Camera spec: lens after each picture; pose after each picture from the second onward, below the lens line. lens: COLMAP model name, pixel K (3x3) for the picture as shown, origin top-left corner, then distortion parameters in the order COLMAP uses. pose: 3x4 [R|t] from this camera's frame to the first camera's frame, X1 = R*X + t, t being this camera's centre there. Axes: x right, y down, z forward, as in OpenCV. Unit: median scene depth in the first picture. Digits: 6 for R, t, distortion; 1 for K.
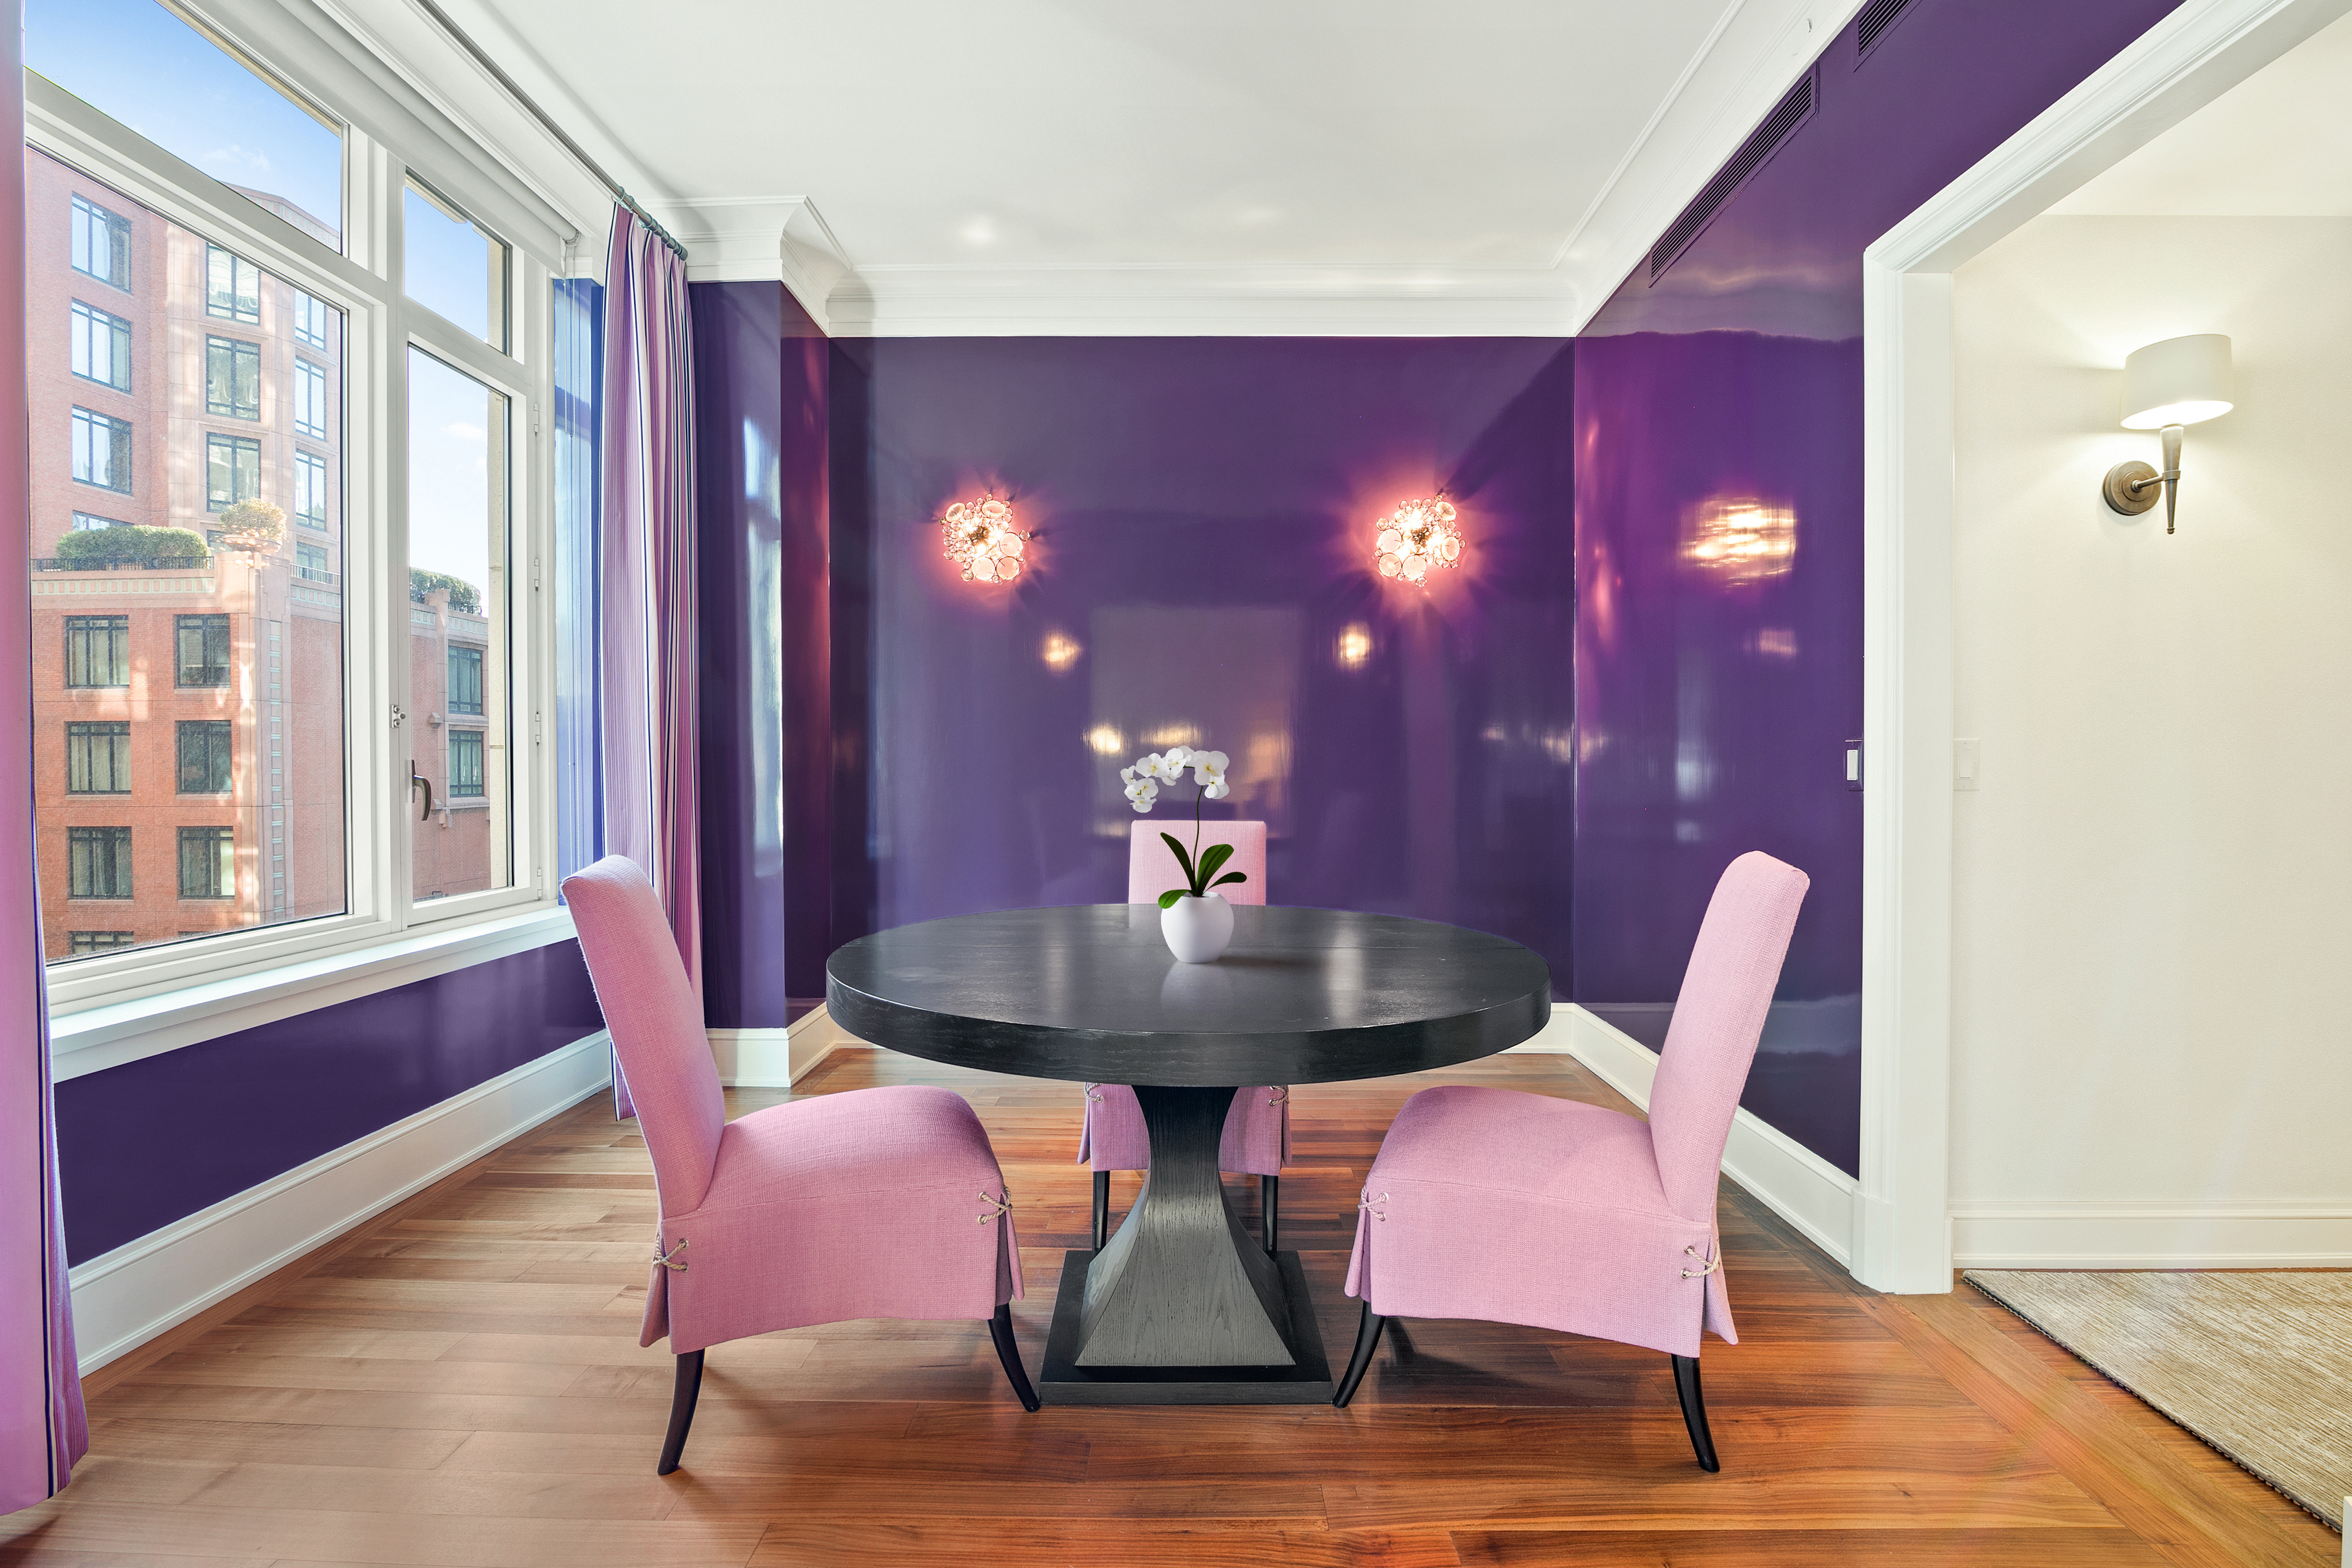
lens RADIAL K [[1074.4, 0, 1177.1], [0, 1074.4, 790.0], [0, 0, 1]] dist [0.000396, 0.000018]
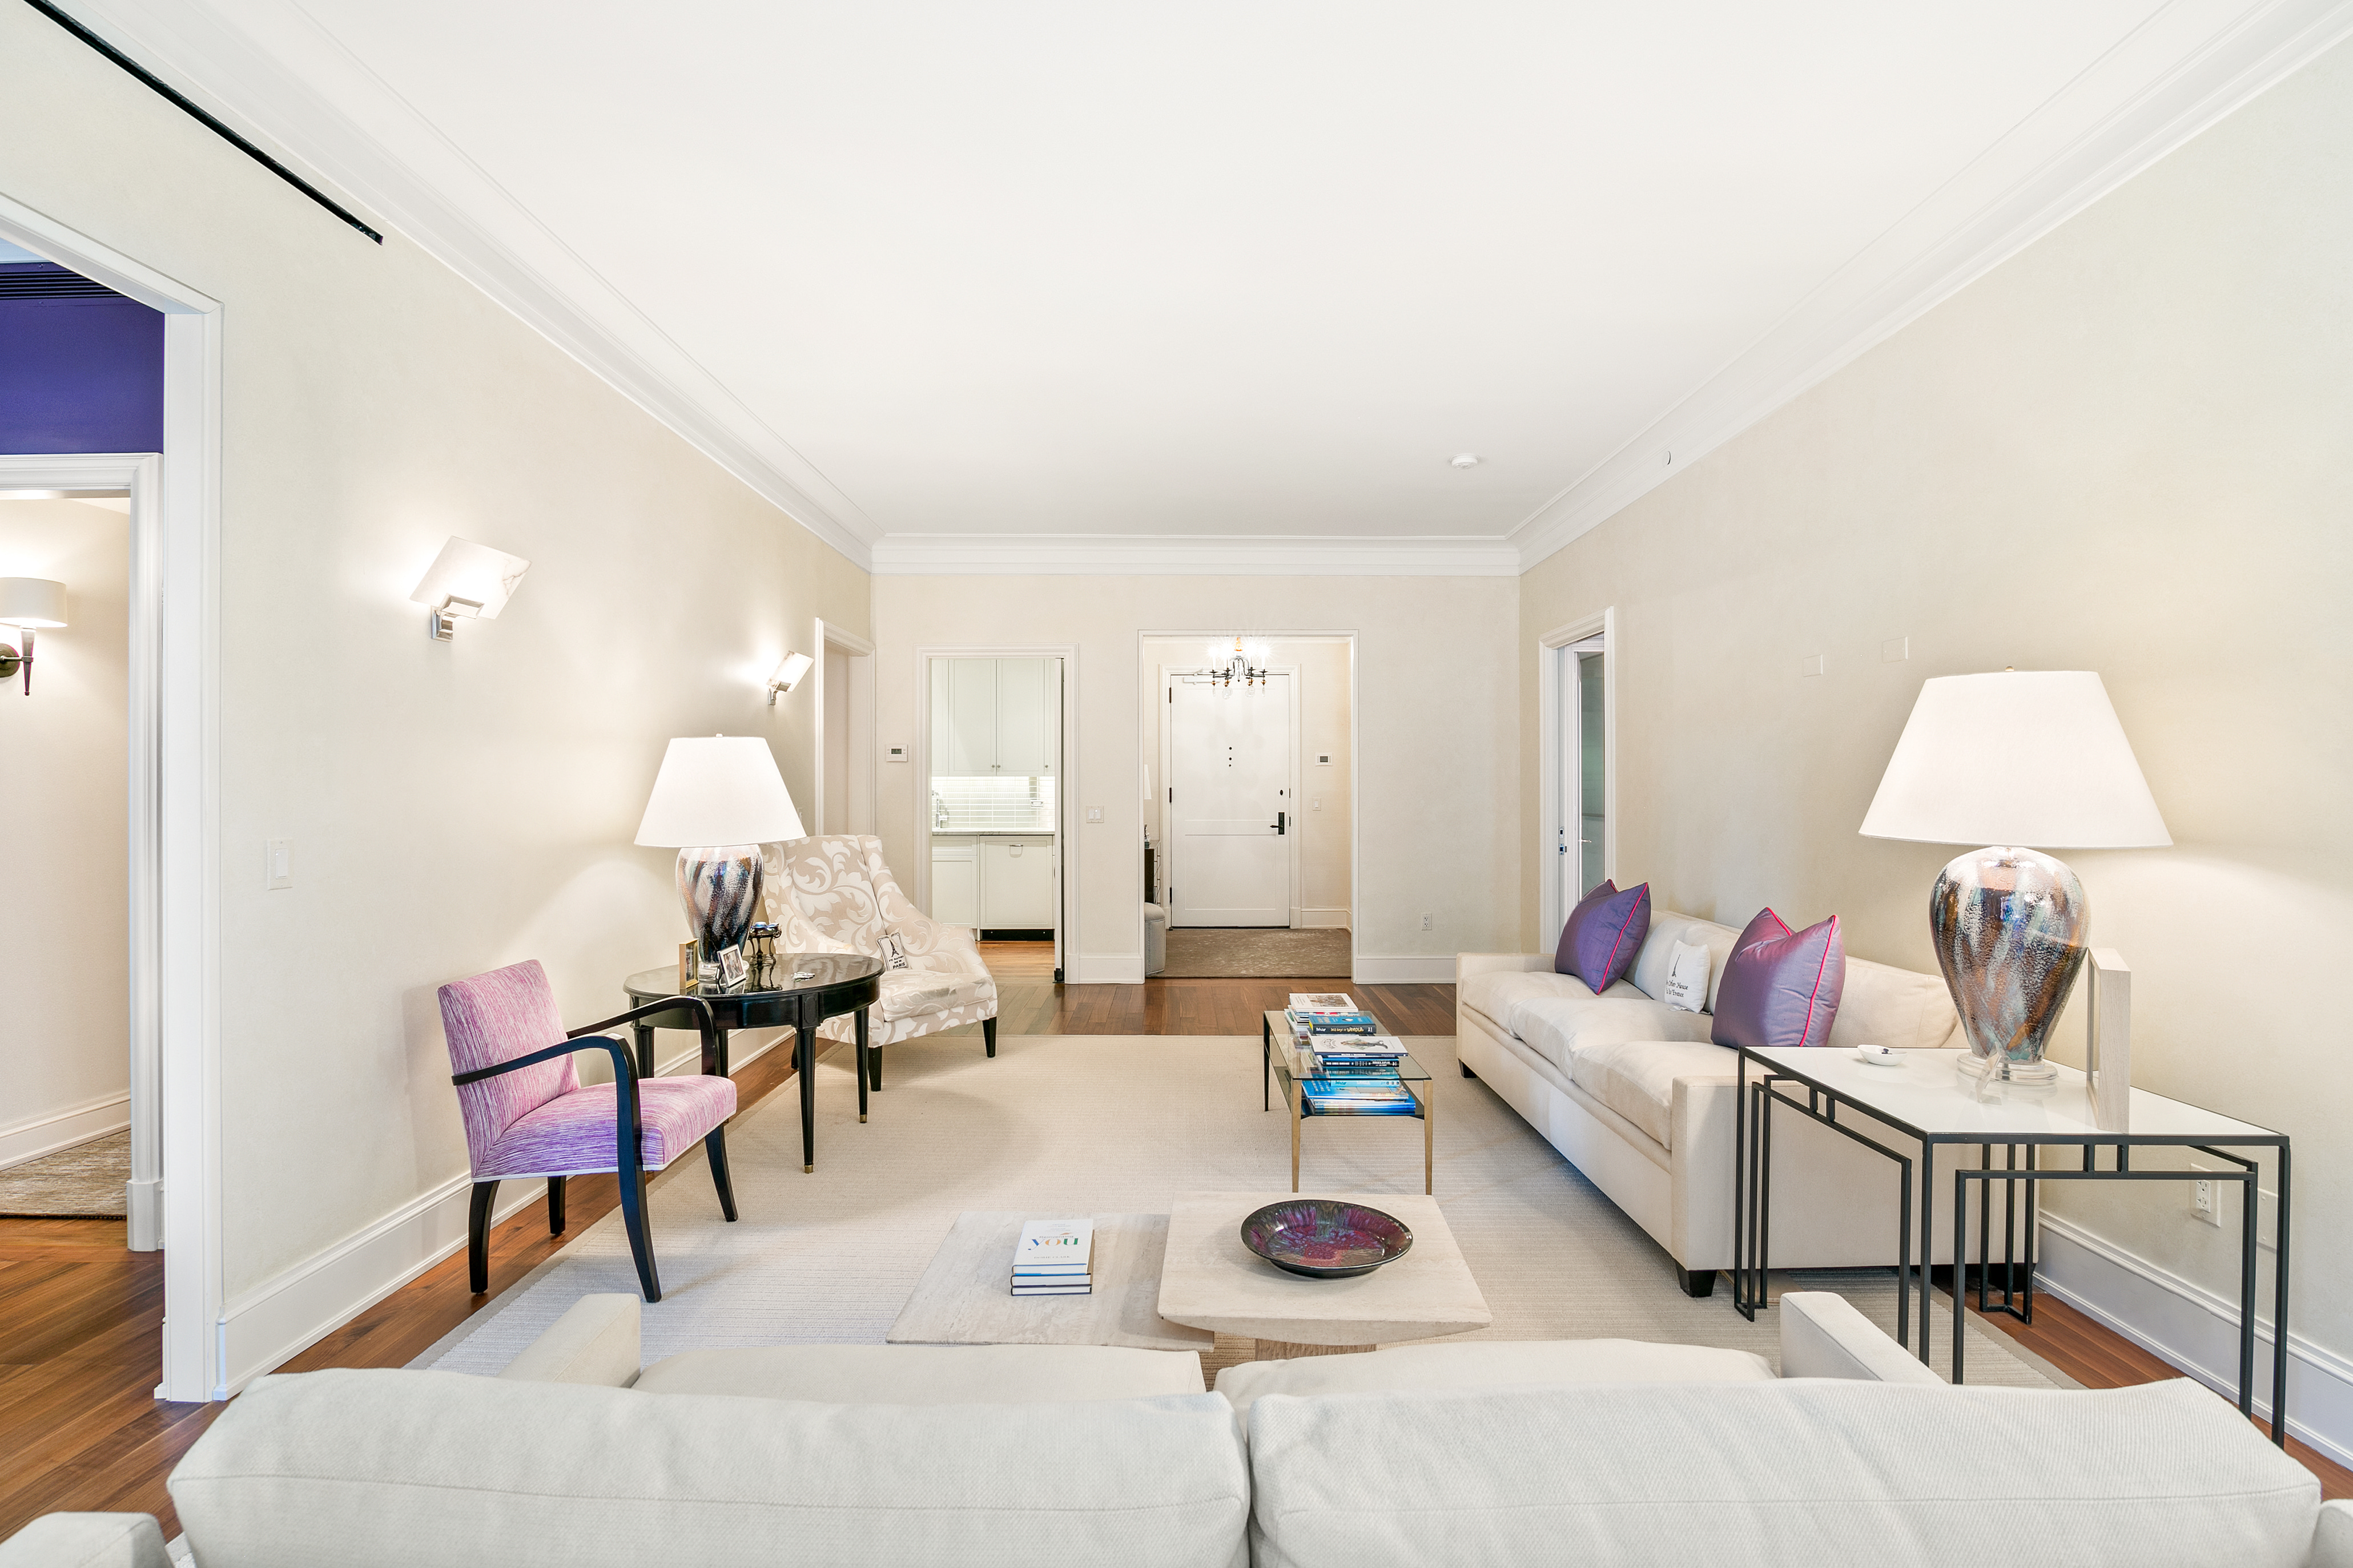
lens RADIAL K [[1074.7, 0, 1170.5], [0, 1074.7, 791.7], [0, 0, 1]] dist [0.000396, 0.000018]
pose [[0.001762, -0.007193, 0.999973, -0.693735], [0.011813, 0.999905, 0.007172, -0.089938], [-0.999929, 0.011800, 0.001847, -0.722751]]
